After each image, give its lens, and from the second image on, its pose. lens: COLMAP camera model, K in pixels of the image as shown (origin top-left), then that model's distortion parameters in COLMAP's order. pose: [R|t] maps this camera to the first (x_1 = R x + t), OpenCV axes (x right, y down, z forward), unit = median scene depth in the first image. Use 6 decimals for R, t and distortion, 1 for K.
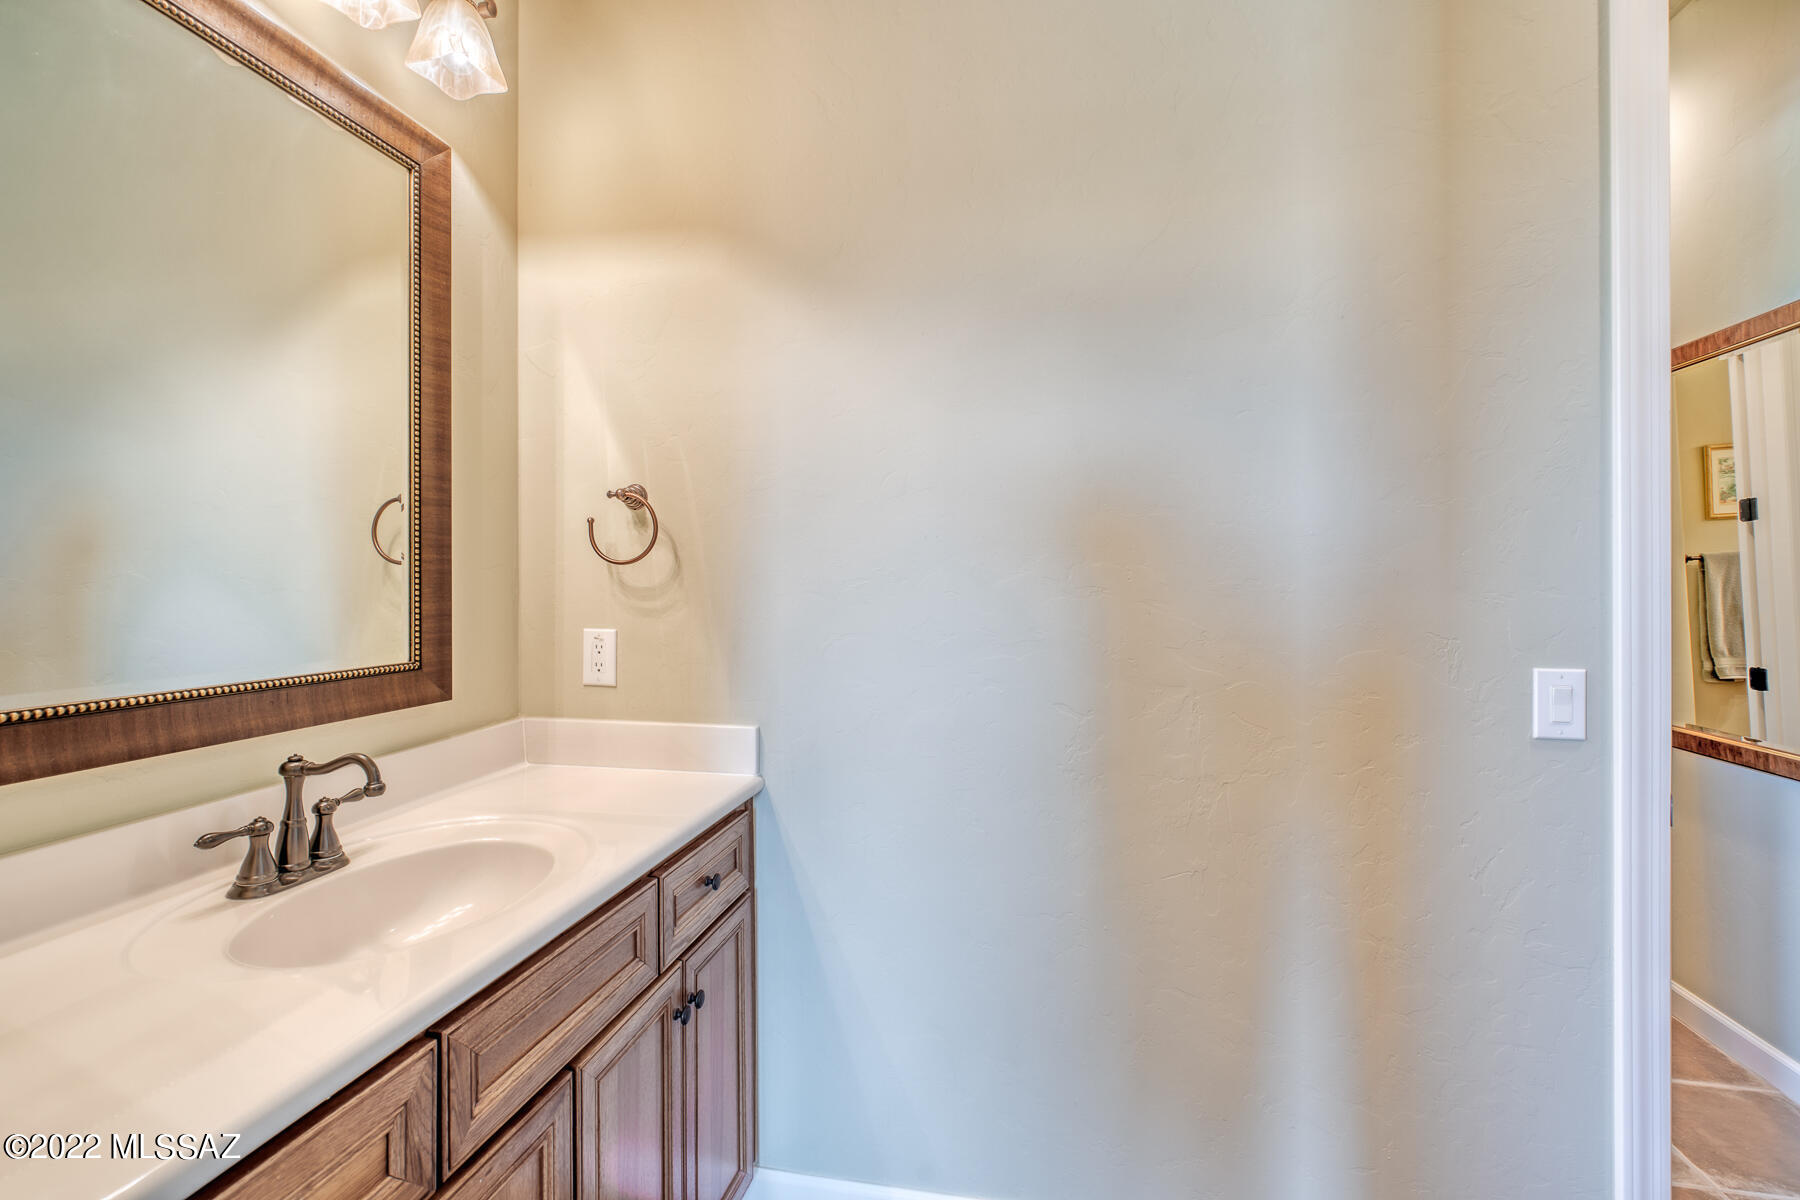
lens RADIAL K [[822.7, 0, 899.9], [0, 822.7, 586.4], [0, 0, 1]] dist [-0.003650, 0.001622]
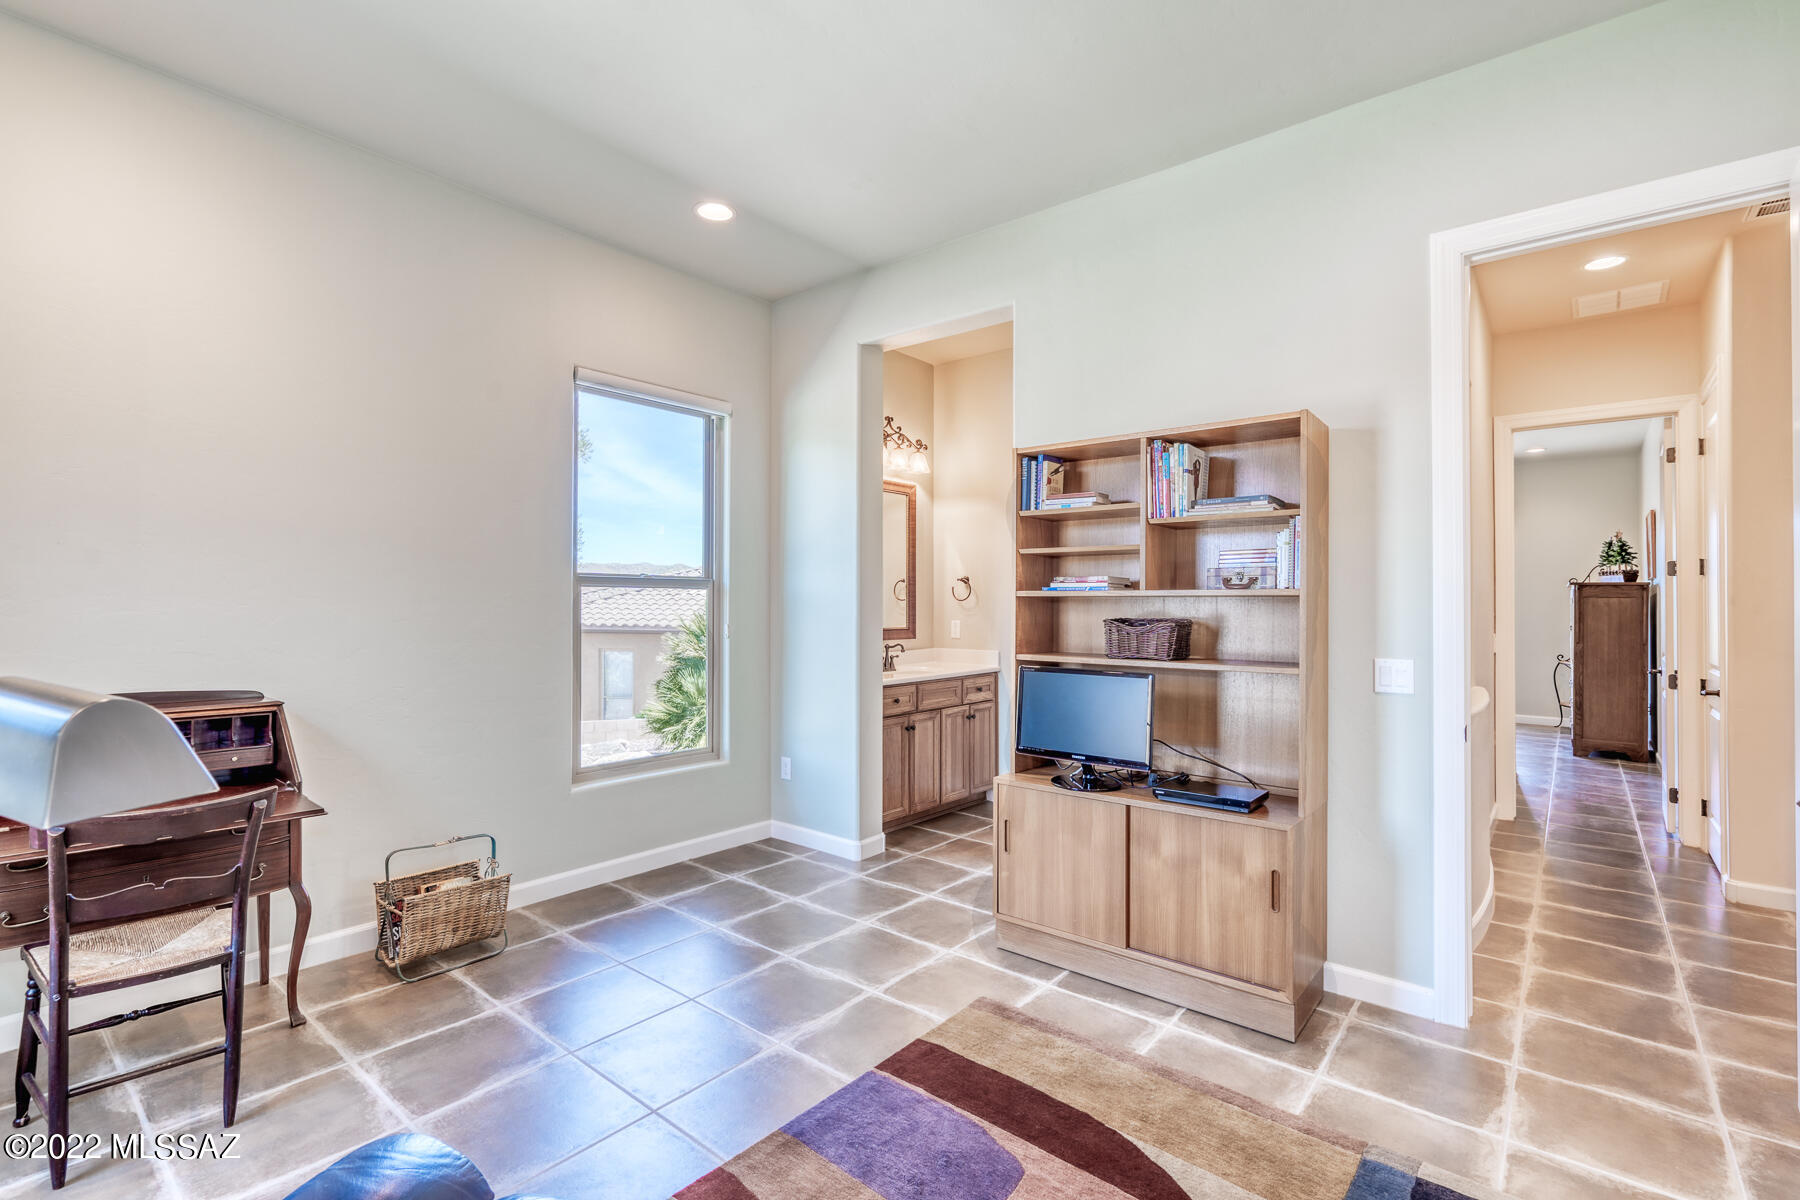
lens RADIAL K [[822.7, 0, 906.3], [0, 822.7, 597.3], [0, 0, 1]] dist [-0.003650, 0.001622]
pose [[0.878722, -0.001776, -0.477330, 1.188453], [0.001361, 0.999998, -0.001216, -0.043254], [0.477332, 0.000419, 0.878723, -2.286203]]
